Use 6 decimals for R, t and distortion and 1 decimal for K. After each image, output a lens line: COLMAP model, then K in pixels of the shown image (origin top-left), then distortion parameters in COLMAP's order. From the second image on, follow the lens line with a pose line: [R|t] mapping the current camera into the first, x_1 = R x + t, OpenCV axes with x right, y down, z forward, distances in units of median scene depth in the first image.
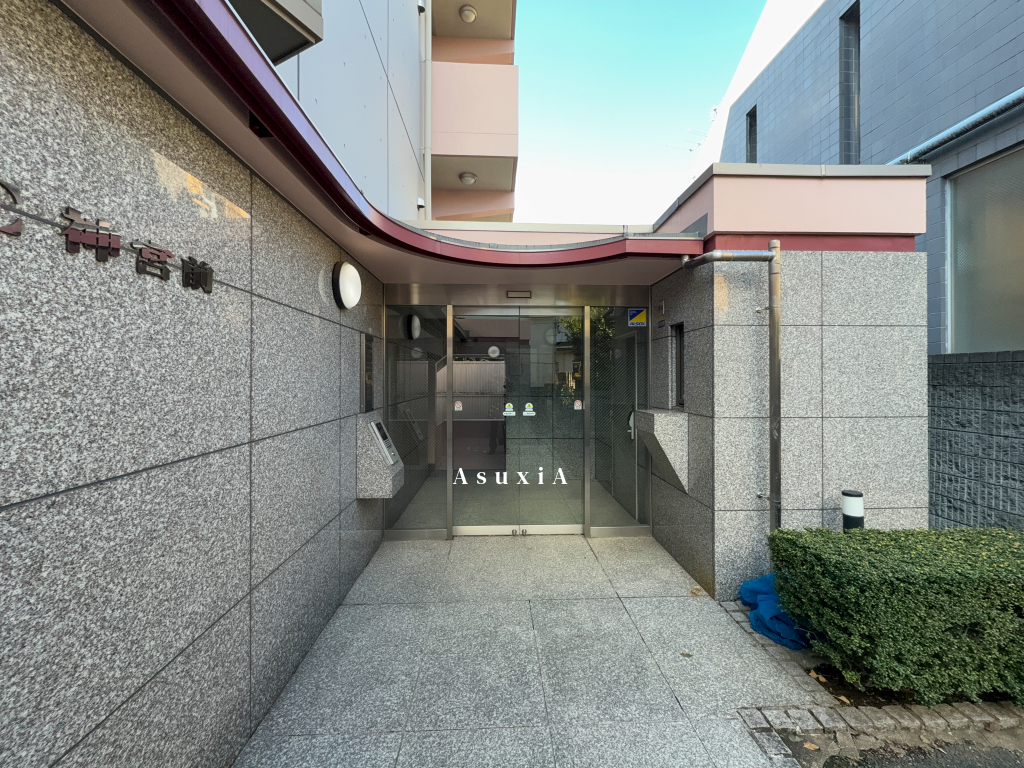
lens RADIAL K [[411.6, 0, 511.9], [0, 411.6, 378.0], [0, 0, 1]] dist [-0.001100, 0.000135]
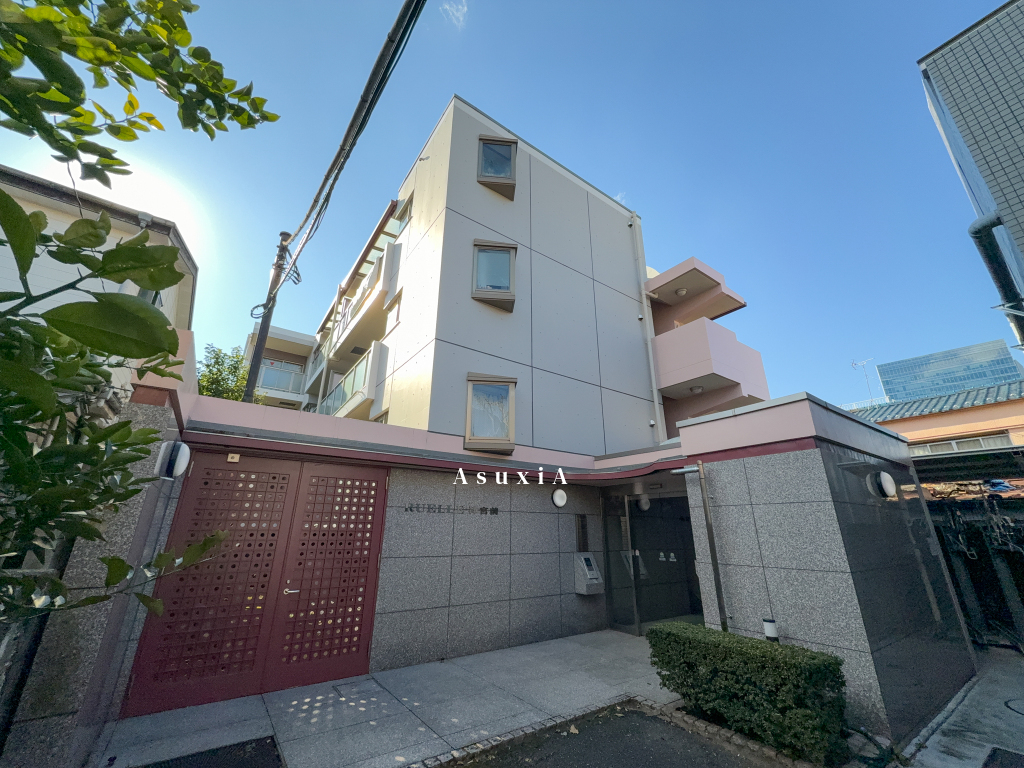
lens RADIAL K [[411.6, 0, 512.8], [0, 411.6, 384.9], [0, 0, 1]] dist [-0.001100, 0.000135]
pose [[0.545199, -0.275949, -0.791587, 1.648935], [-0.006259, 0.942903, -0.333009, -0.027077], [0.838283, 0.186511, 0.512343, -0.695239]]
